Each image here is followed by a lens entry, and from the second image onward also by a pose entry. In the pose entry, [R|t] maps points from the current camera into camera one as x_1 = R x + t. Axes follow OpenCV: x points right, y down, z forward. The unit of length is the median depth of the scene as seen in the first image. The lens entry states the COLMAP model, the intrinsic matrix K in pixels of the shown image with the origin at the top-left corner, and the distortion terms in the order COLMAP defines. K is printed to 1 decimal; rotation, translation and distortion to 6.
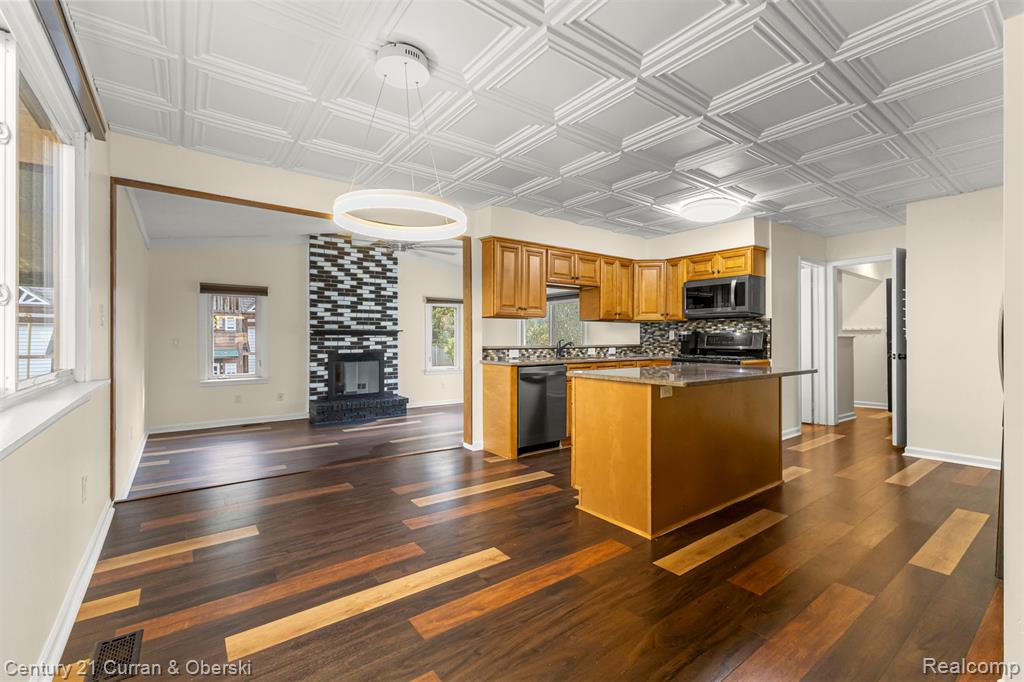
lens RADIAL K [[444.2, 0, 507.9], [0, 444.2, 339.4], [0, 0, 1]] dist [0.008092, -0.001366]
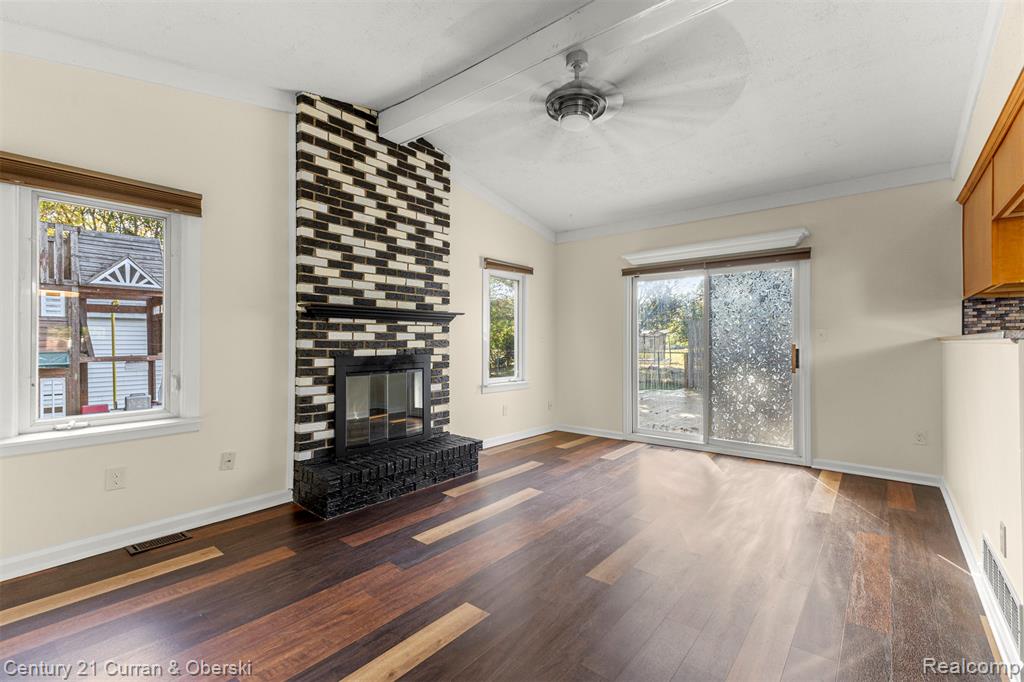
lens RADIAL K [[444.2, 0, 509.1], [0, 444.2, 339.5], [0, 0, 1]] dist [0.008092, -0.001366]
pose [[0.967407, 0.003051, 0.253206, -0.351095], [-0.001702, 0.999983, -0.005544, 0.015719], [-0.253219, 0.004933, 0.967396, 0.510058]]
